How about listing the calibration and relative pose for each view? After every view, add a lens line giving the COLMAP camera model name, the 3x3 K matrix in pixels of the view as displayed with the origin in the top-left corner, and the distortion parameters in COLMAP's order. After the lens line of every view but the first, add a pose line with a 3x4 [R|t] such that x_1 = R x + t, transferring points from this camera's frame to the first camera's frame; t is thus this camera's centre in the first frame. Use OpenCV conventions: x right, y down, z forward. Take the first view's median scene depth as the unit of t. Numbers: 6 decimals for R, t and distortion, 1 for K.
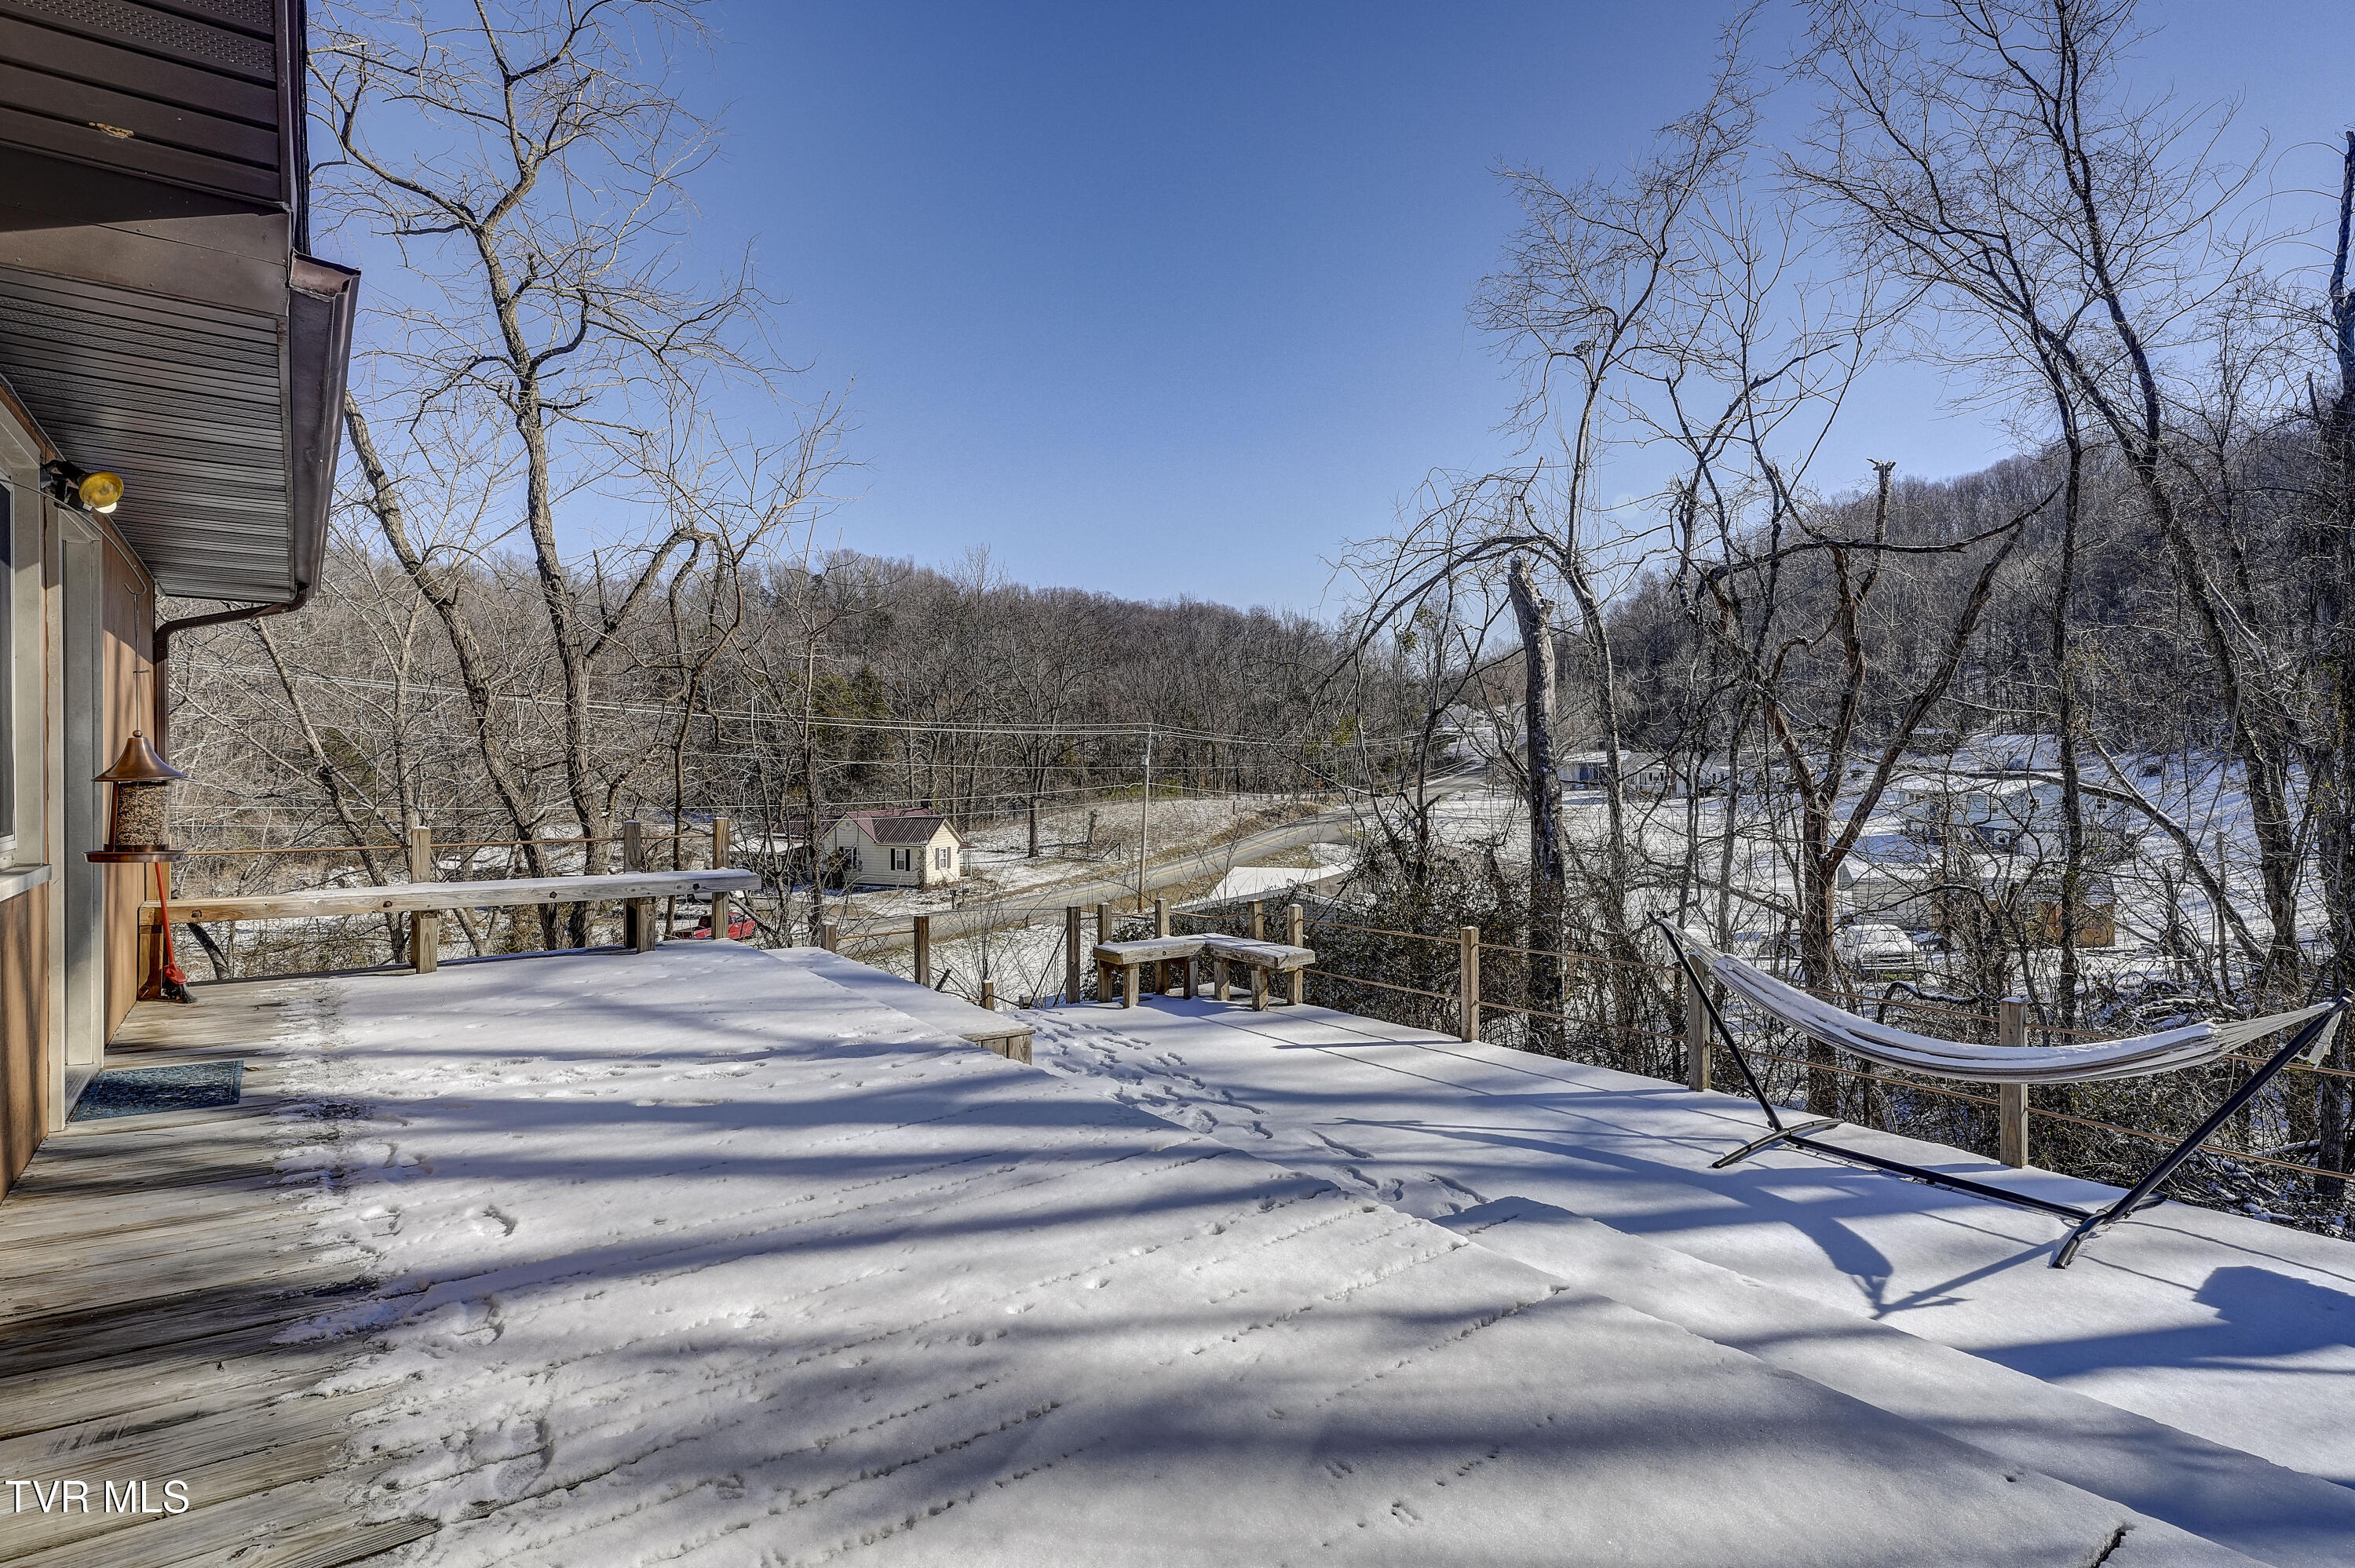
lens RADIAL K [[1284.5, 0, 1177.5], [0, 1284.5, 784.0], [0, 0, 1]] dist [-0.049632, 0.033284]
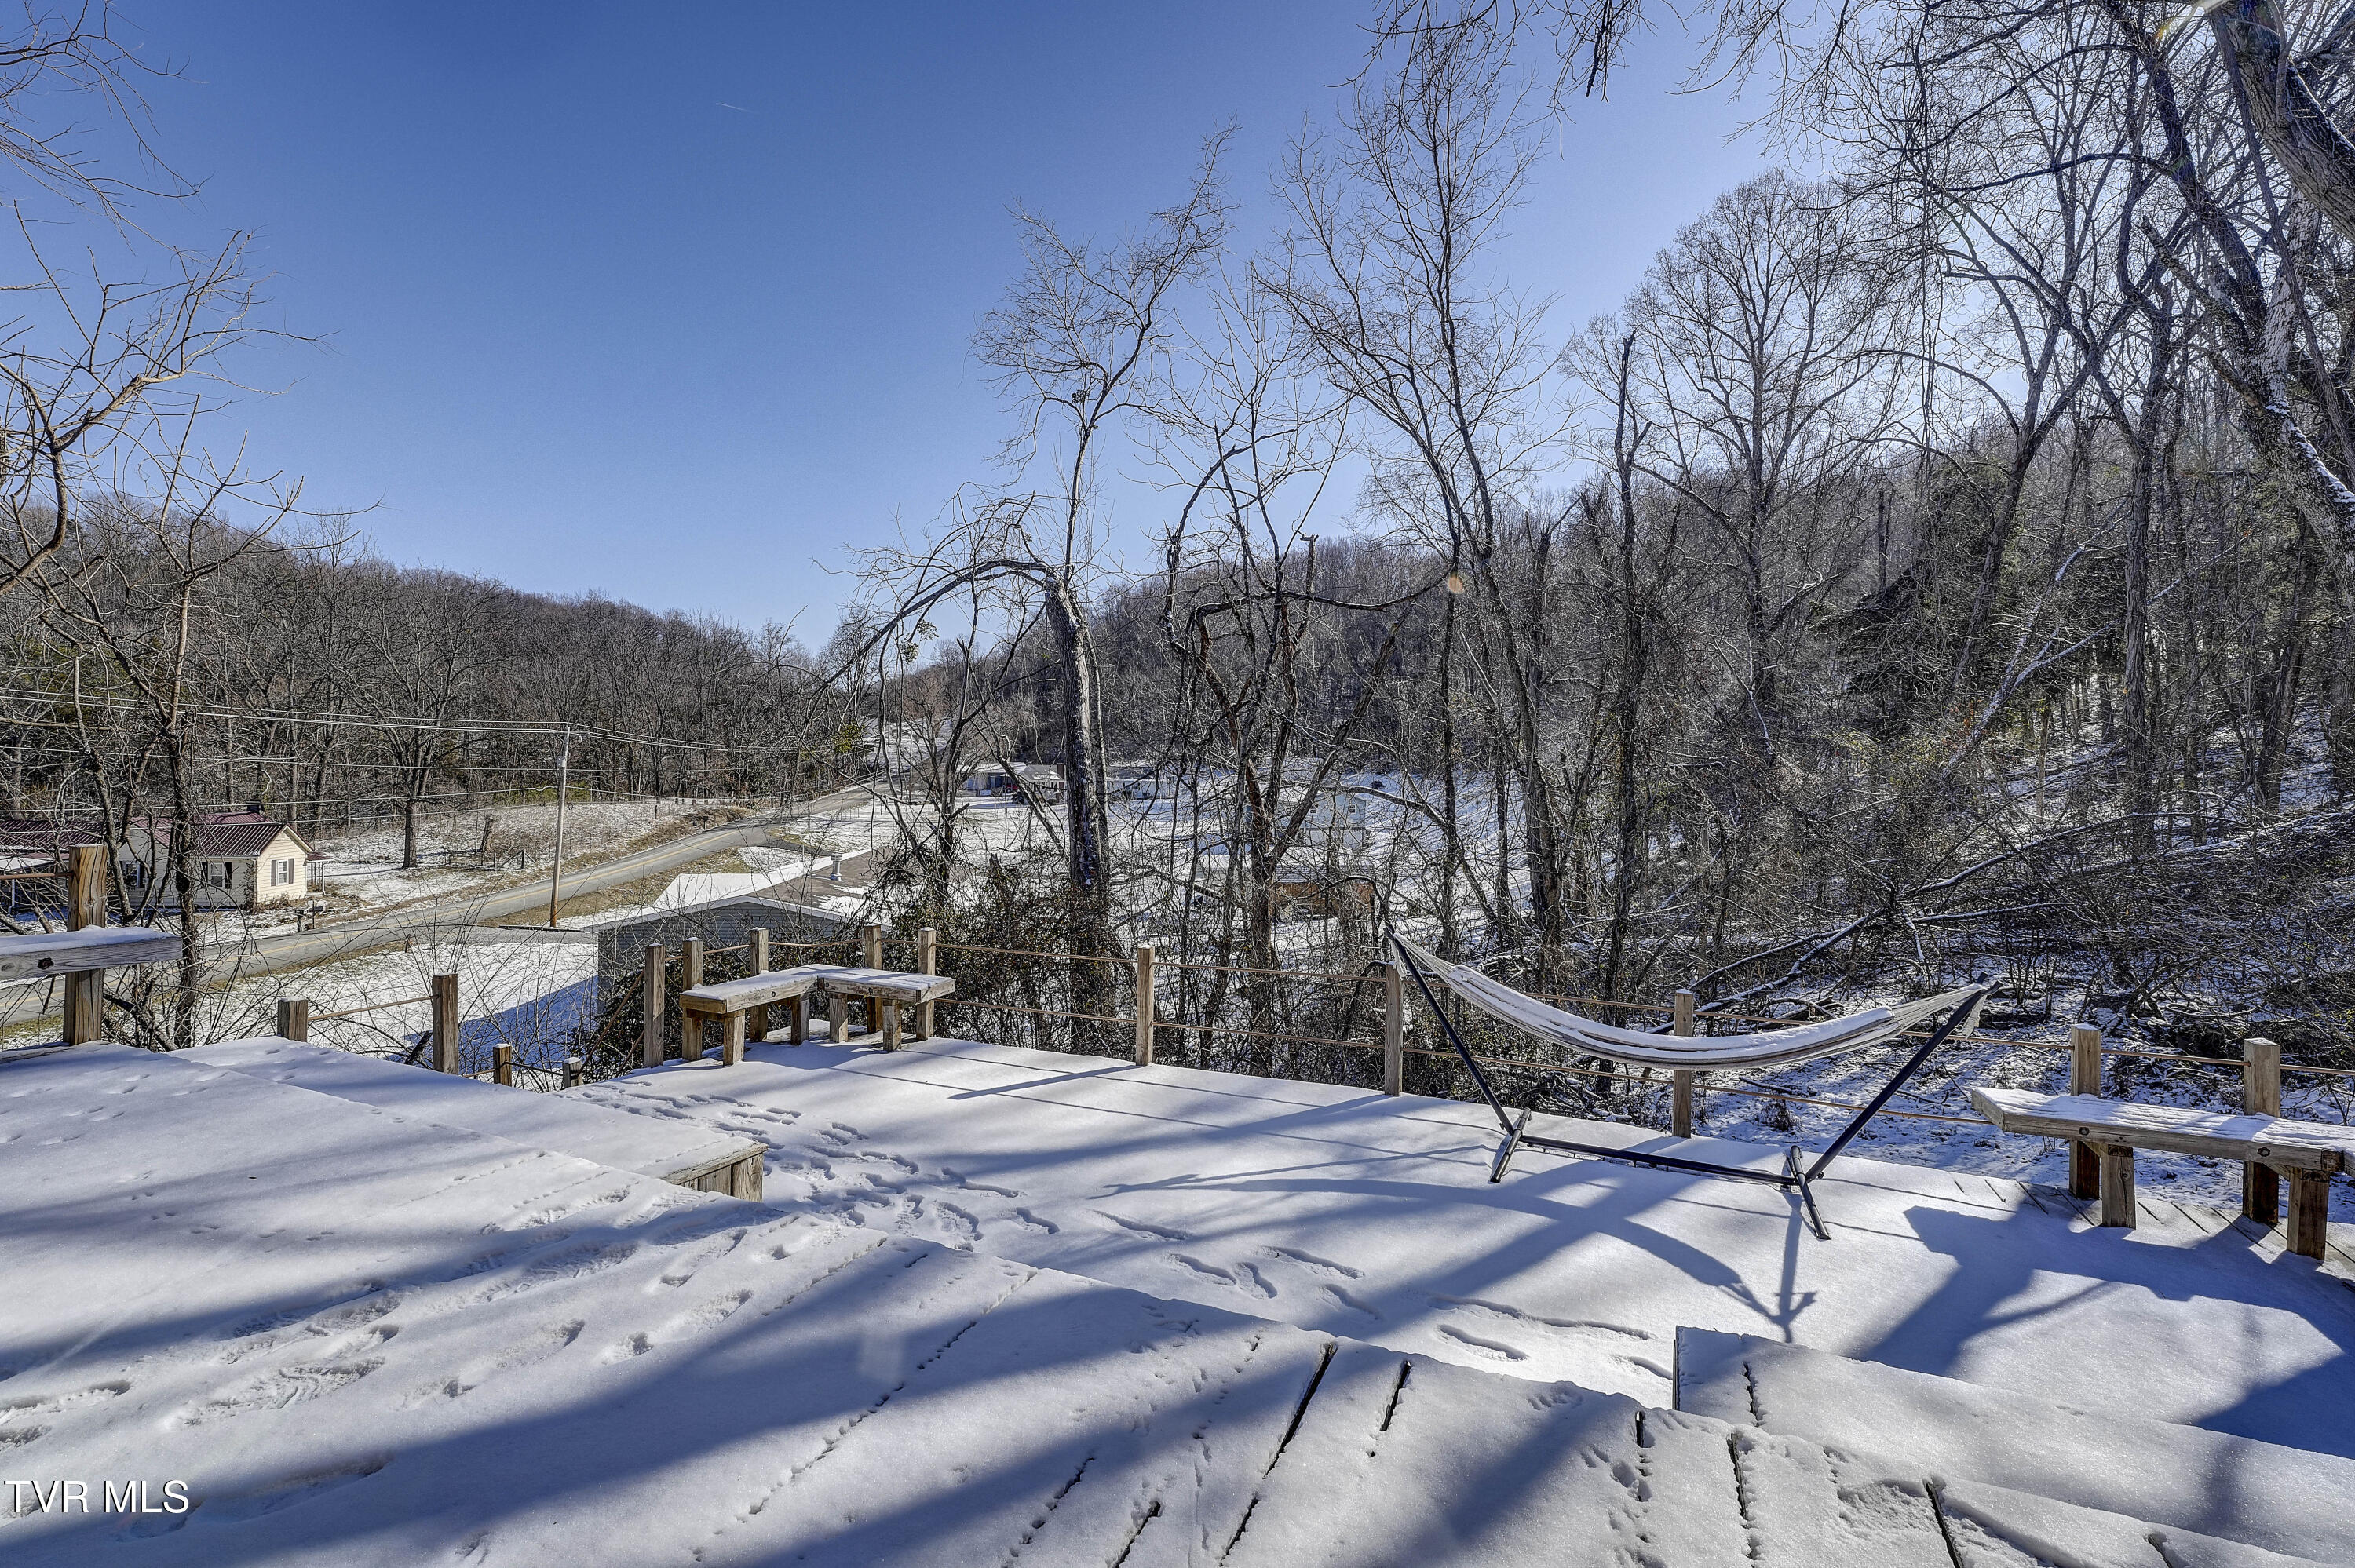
lens RADIAL K [[1094.8, 0, 1177.5], [0, 1094.8, 784.0], [0, 0, 1]] dist [-0.012688, 0.000207]
pose [[0.854054, 0.012598, 0.520032, -0.090598], [-0.010422, 0.999920, -0.007108, -0.002051], [-0.520080, 0.000651, 0.854117, 0.143181]]
